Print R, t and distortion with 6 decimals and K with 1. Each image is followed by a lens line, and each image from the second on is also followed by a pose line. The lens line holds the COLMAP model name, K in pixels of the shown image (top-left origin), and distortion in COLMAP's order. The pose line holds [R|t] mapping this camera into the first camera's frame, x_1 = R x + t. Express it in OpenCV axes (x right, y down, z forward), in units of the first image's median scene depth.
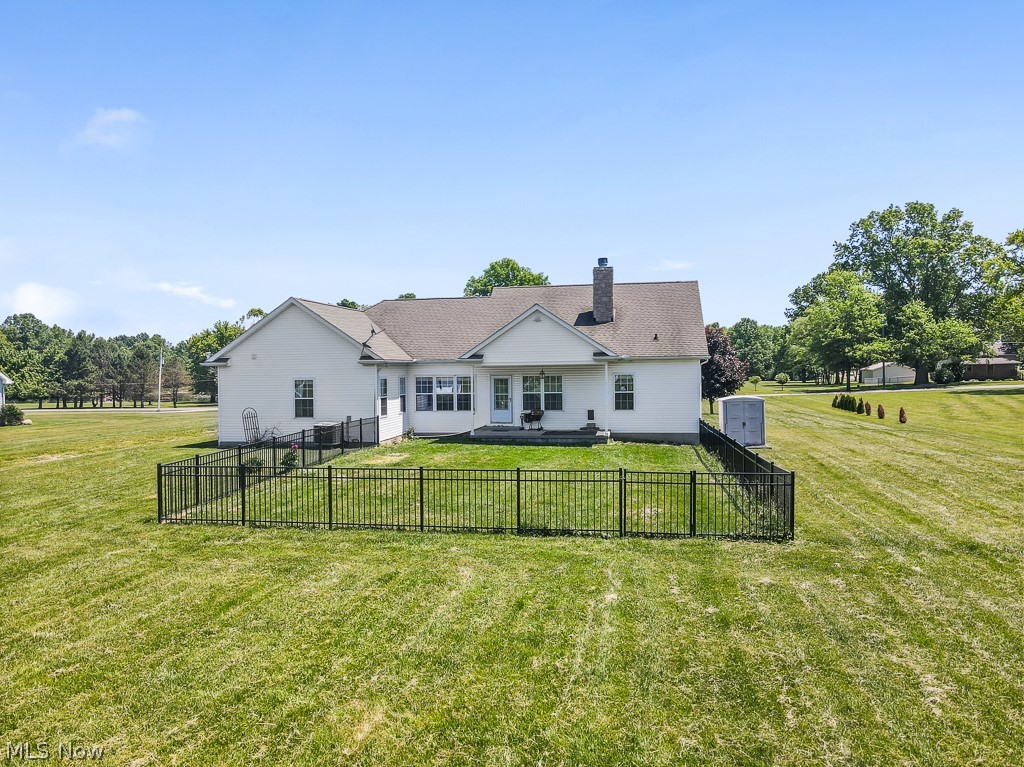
lens RADIAL K [[751.4, 0, 512.0], [0, 751.4, 383.5], [0, 0, 1]] dist [0.023024, 0.002964]
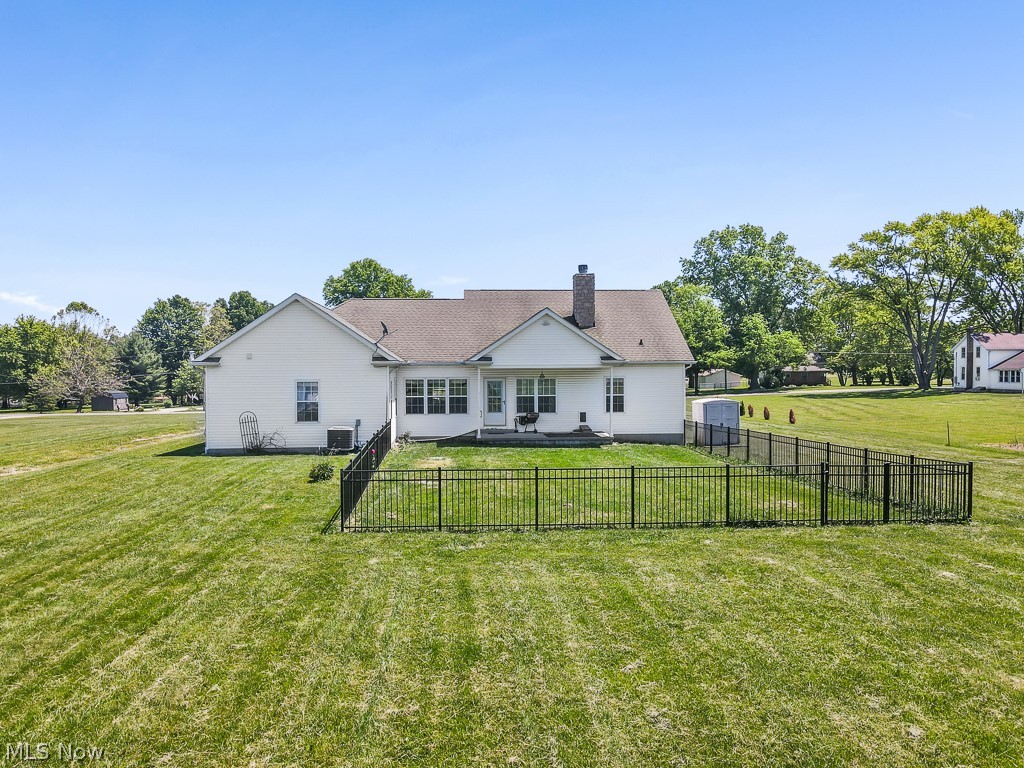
lens RADIAL K [[758.9, 0, 512.0], [0, 758.9, 384.0], [0, 0, 1]] dist [0.016765, 0.006740]
pose [[0.970971, 0.003382, 0.239173, -0.233716], [-0.002092, 0.999982, -0.005649, 0.002629], [-0.239187, 0.004984, 0.970961, 0.014995]]
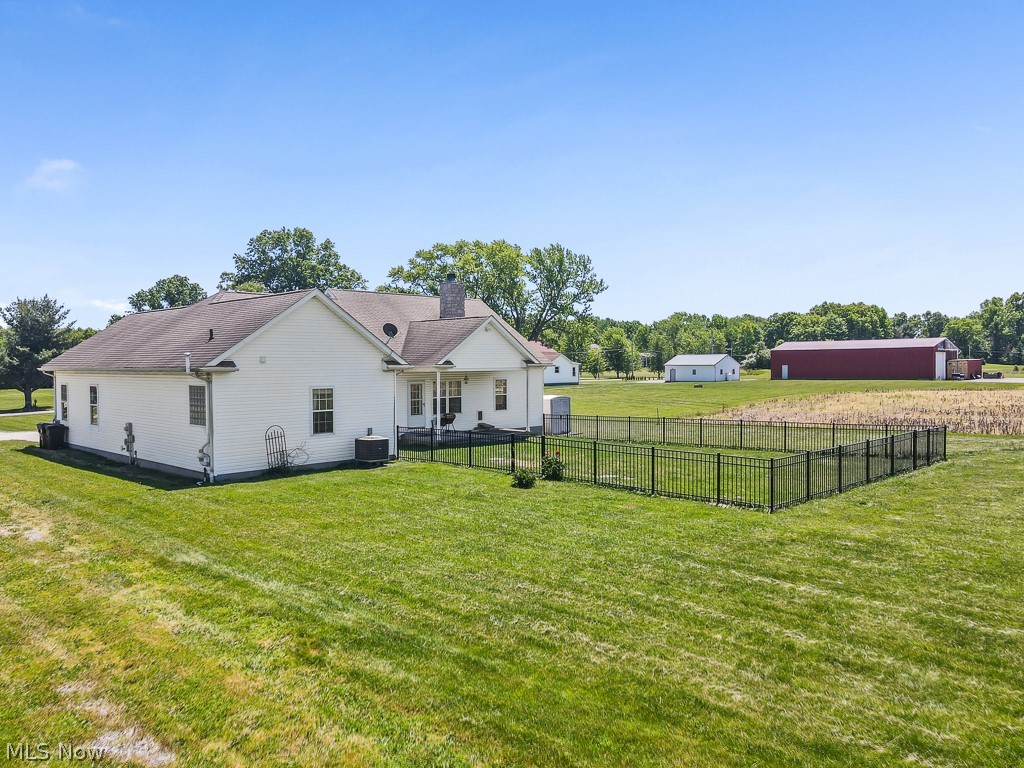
lens RADIAL K [[758.9, 0, 512.0], [0, 758.9, 384.0], [0, 0, 1]] dist [0.016765, 0.006740]
pose [[0.566078, -0.014456, 0.824225, -0.783359], [0.021382, 0.999767, 0.002850, -0.007068], [-0.824075, 0.016010, 0.566255, 0.316717]]
